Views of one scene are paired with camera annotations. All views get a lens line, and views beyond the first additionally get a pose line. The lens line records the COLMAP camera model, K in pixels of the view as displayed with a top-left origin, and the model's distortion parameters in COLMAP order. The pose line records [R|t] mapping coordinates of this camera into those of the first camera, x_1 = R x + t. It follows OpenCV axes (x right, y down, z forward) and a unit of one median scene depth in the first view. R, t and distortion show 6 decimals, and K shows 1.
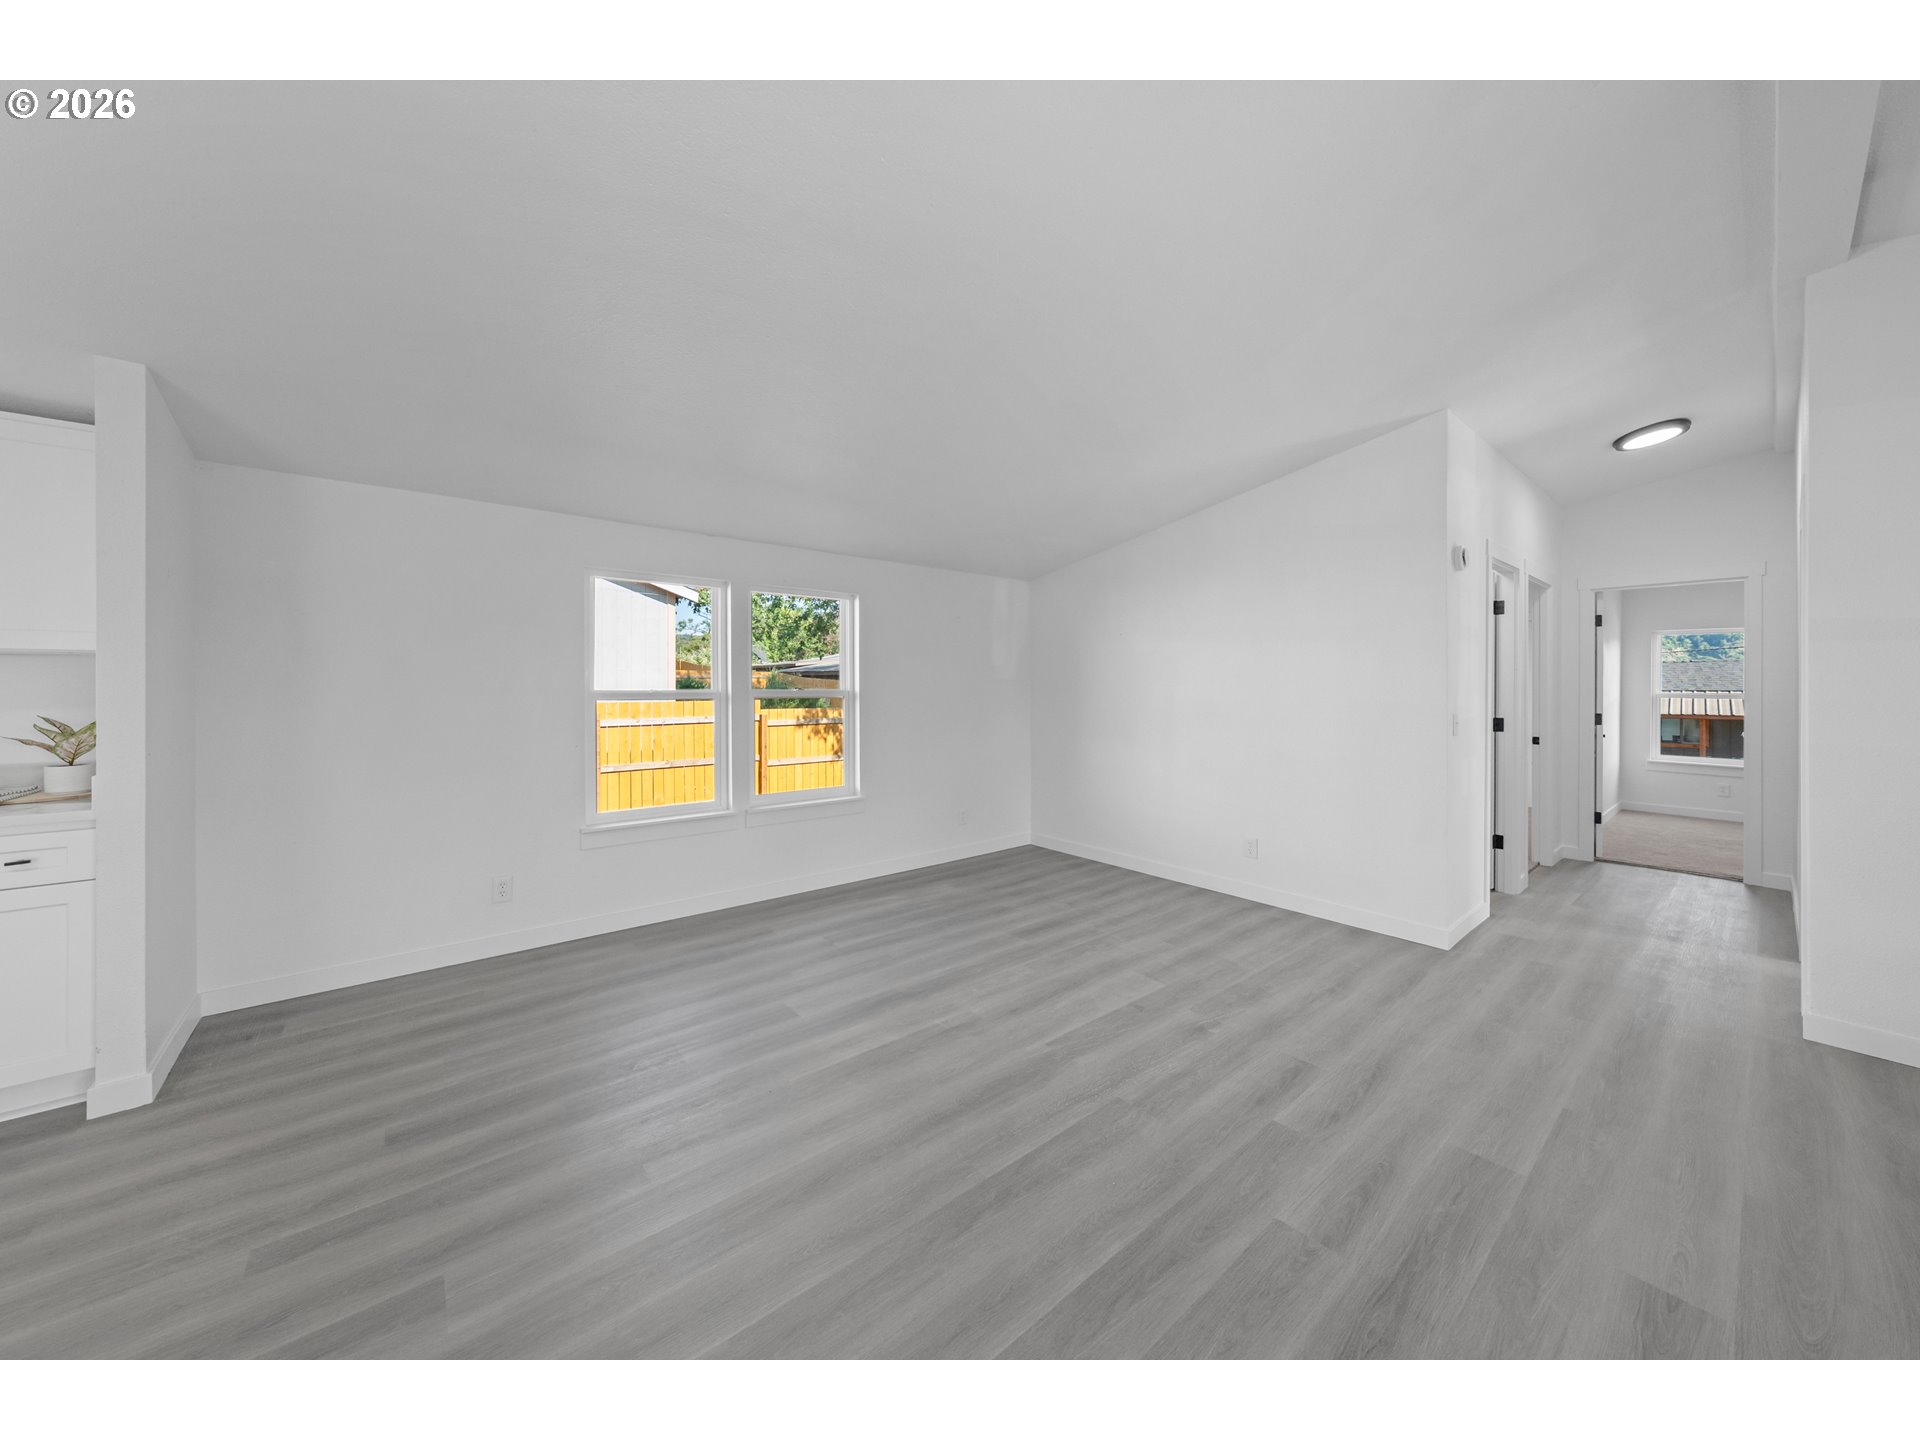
lens RADIAL K [[671.7, 0, 961.7], [0, 671.7, 684.1], [0, 0, 1]] dist [-0.000158, -0.000053]
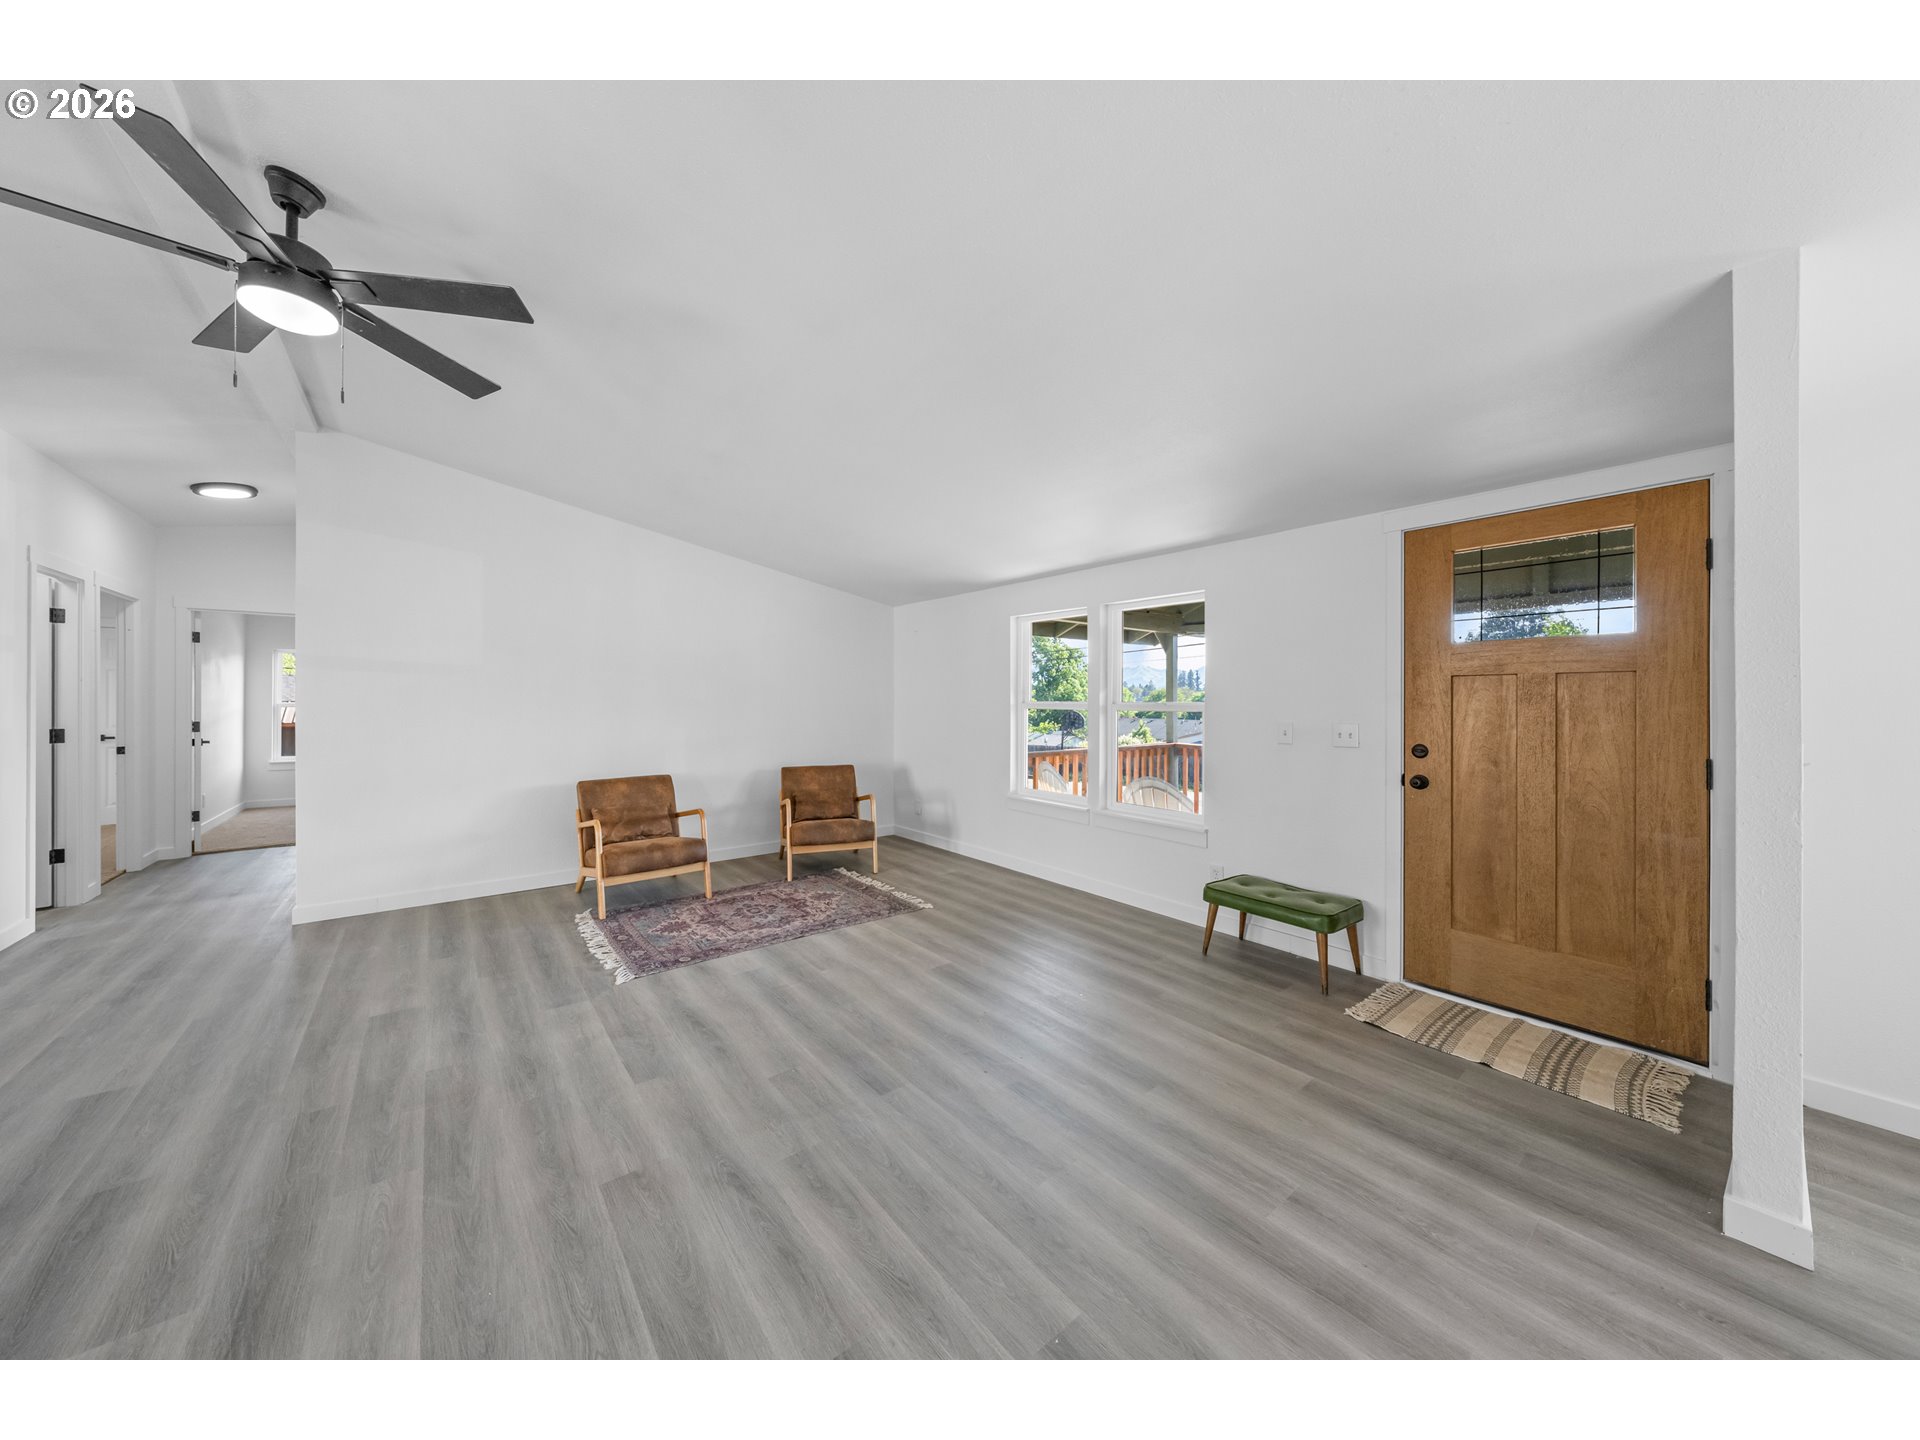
lens RADIAL K [[662.3, 0, 955.7], [0, 662.3, 695.2], [0, 0, 1]] dist [0.000033, 0.000167]
pose [[0.022842, 0.001005, 0.999739, -0.238676], [0.000713, 0.999999, -0.001021, 0.006041], [-0.999739, 0.000736, 0.022841, -0.585020]]
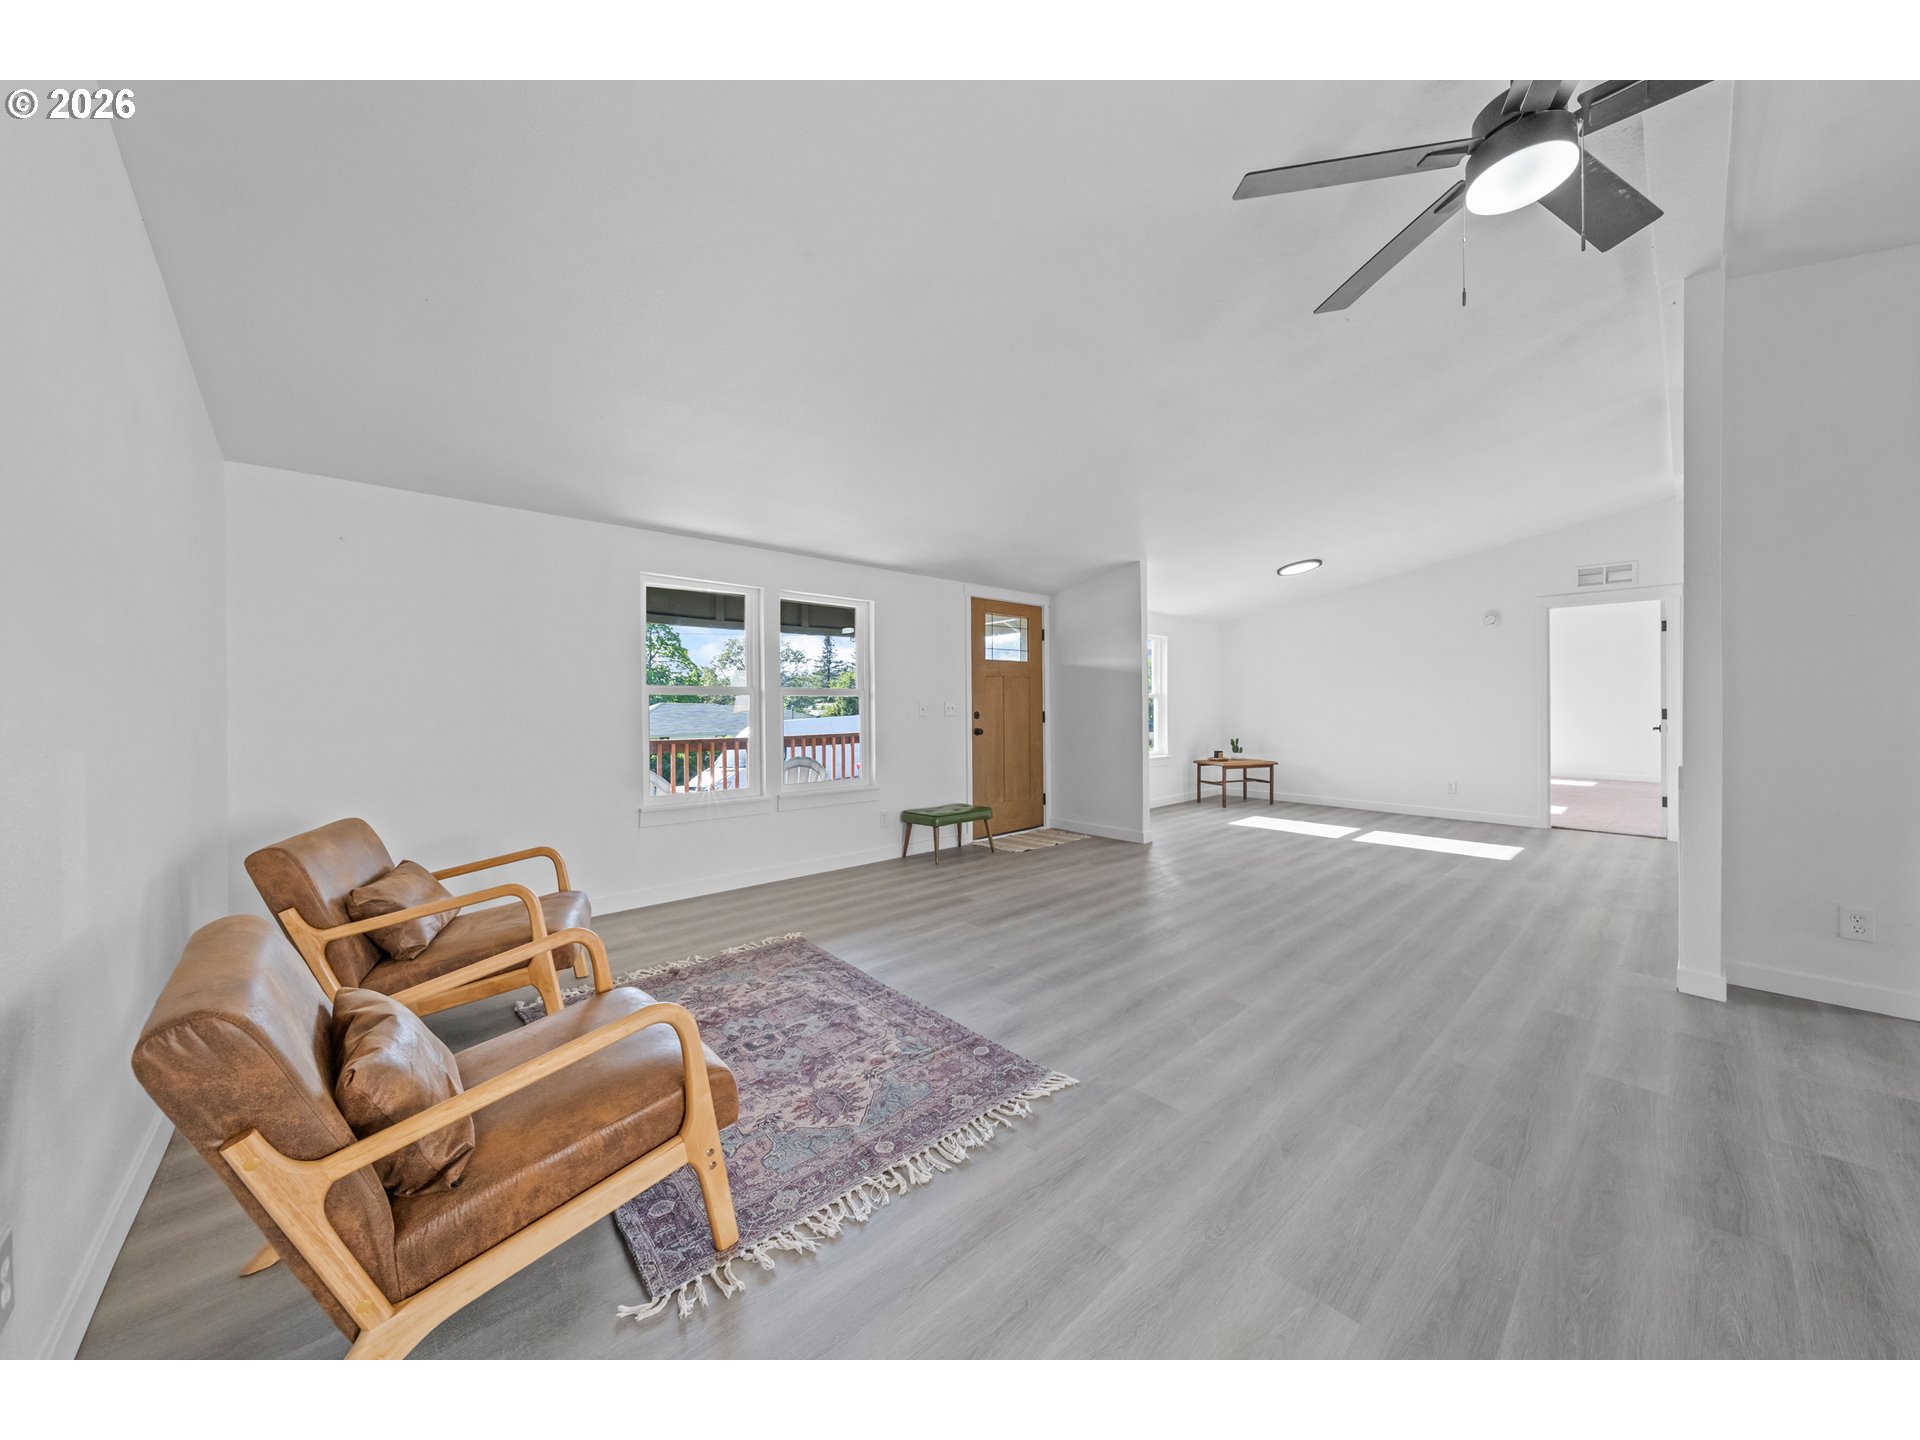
lens RADIAL K [[671.7, 0, 961.7], [0, 671.7, 684.1], [0, 0, 1]] dist [-0.000158, -0.000053]
pose [[-0.998676, -0.003084, -0.051349, 1.172995], [-0.001554, 0.999555, -0.029805, 0.069499], [0.051418, -0.029685, -0.998236, 0.925560]]
